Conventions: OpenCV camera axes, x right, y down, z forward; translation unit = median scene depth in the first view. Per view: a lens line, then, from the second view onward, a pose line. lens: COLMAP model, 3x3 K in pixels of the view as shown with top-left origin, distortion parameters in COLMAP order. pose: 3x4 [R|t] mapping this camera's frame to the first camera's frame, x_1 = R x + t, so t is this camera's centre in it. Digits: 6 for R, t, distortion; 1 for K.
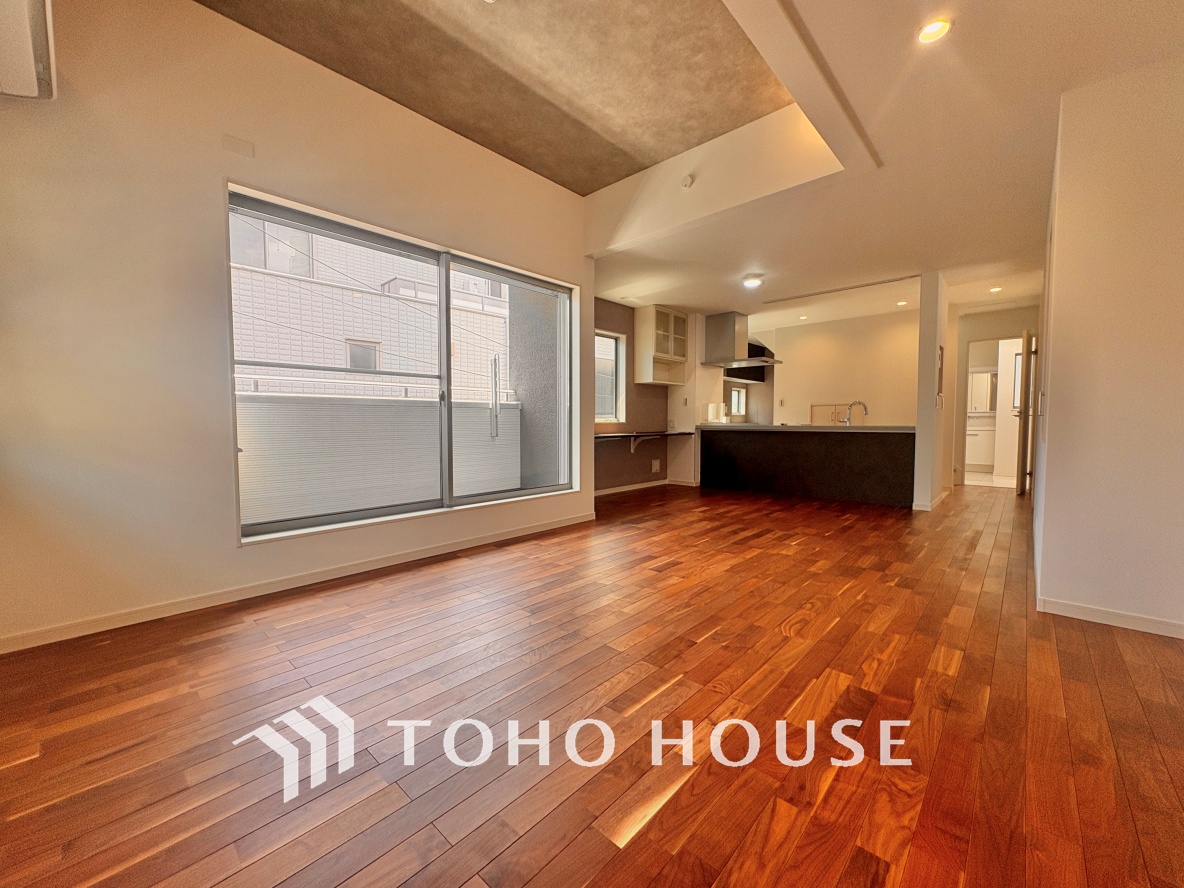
lens RADIAL K [[471.3, 0, 593.3], [0, 471.3, 444.8], [0, 0, 1]] dist [-0.000547, 0.000101]
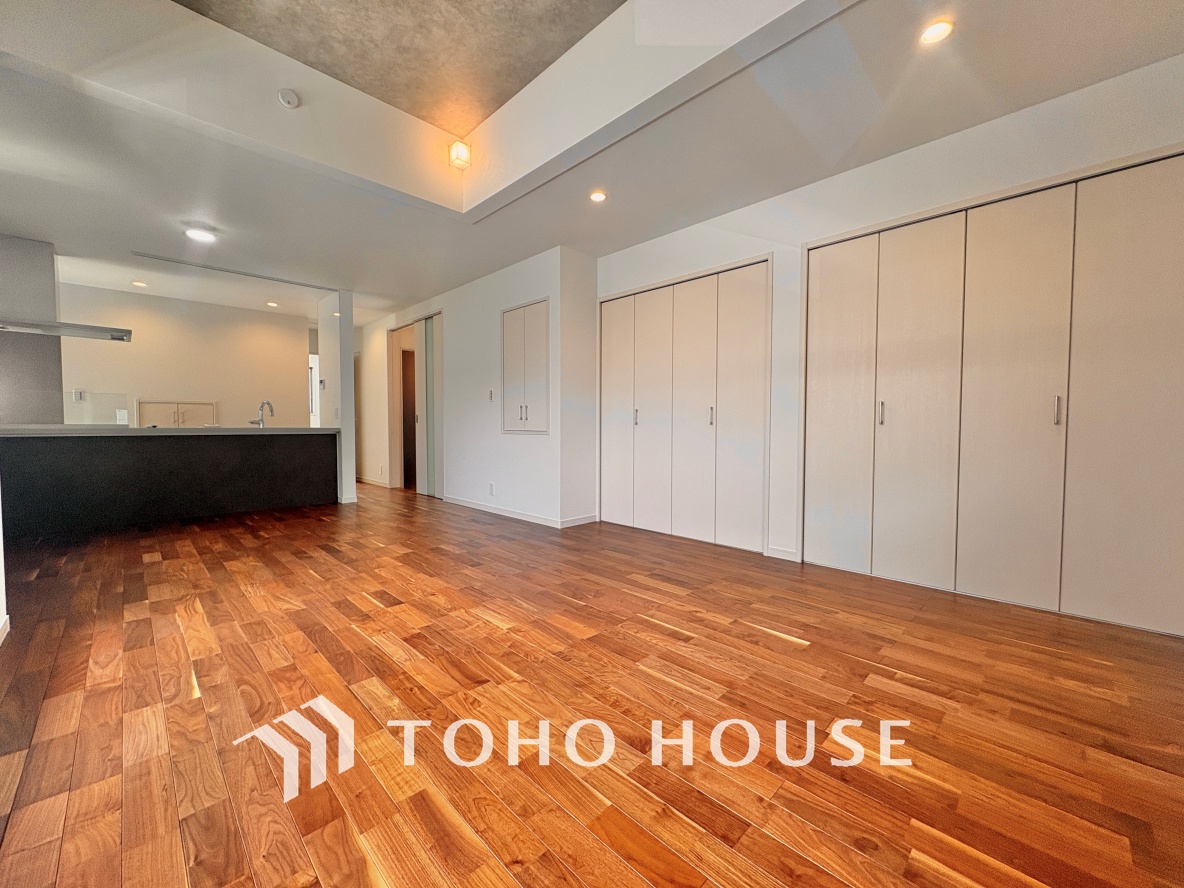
lens RADIAL K [[471.3, 0, 593.4], [0, 471.3, 442.9], [0, 0, 1]] dist [-0.000547, 0.000101]
pose [[0.042381, -0.033984, 0.998523, -0.604296], [0.047801, 0.998346, 0.031949, -0.016941], [-0.997957, 0.046377, 0.043935, 0.573401]]
